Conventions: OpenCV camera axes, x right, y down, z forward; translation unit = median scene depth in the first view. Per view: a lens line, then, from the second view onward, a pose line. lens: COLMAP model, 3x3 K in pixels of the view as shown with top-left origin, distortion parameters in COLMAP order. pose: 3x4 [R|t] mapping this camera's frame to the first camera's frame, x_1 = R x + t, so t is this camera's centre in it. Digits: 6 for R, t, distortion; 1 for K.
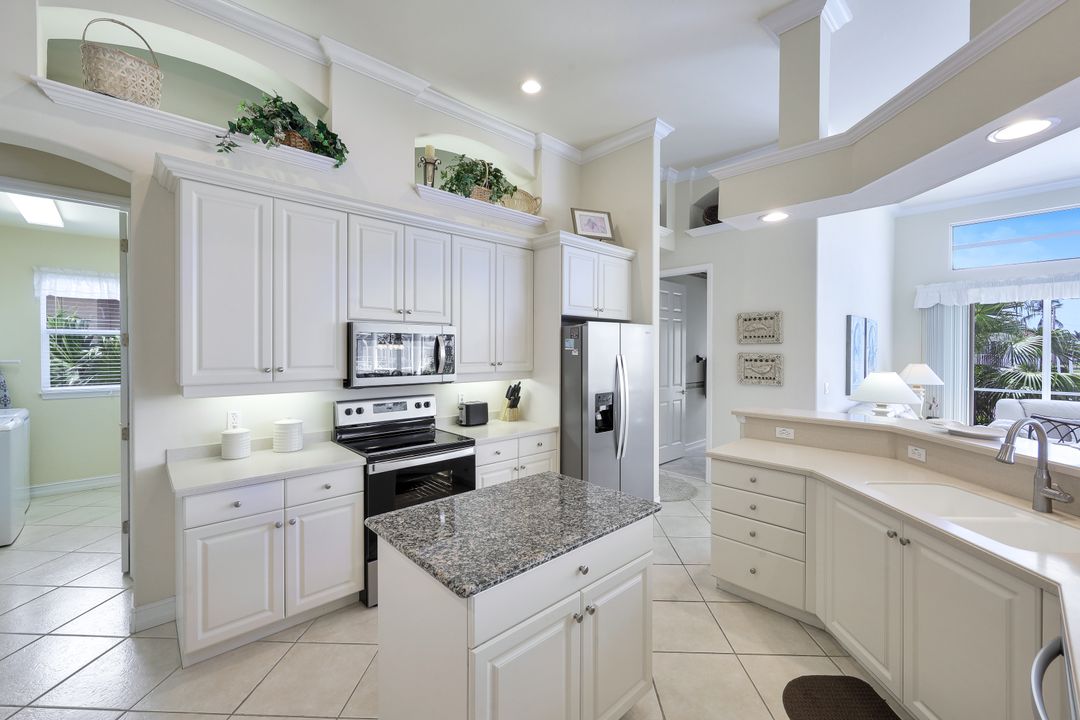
lens RADIAL K [[434.4, 0, 539.3], [0, 434.4, 354.0], [0, 0, 1]] dist [0.000547, -0.000289]
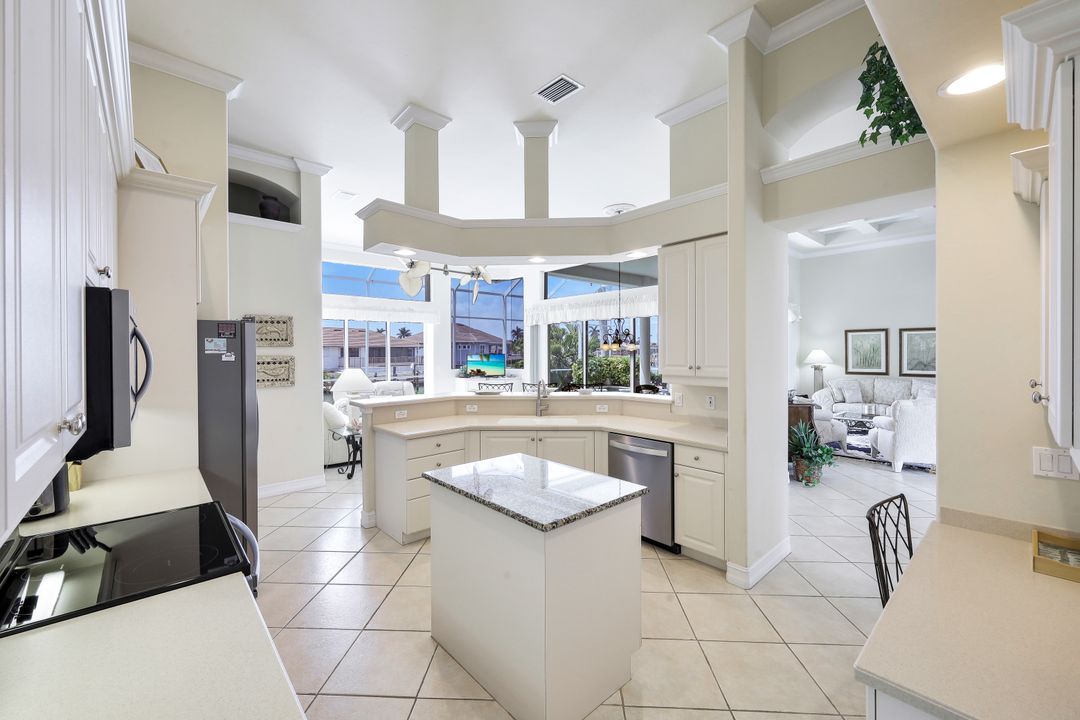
lens RADIAL K [[434.4, 0, 539.3], [0, 434.4, 354.0], [0, 0, 1]] dist [0.000547, -0.000289]
pose [[0.007861, -0.007768, 0.999939, -0.512947], [0.014812, 0.999861, 0.007651, -0.004843], [-0.999859, 0.014751, 0.007975, 0.377538]]
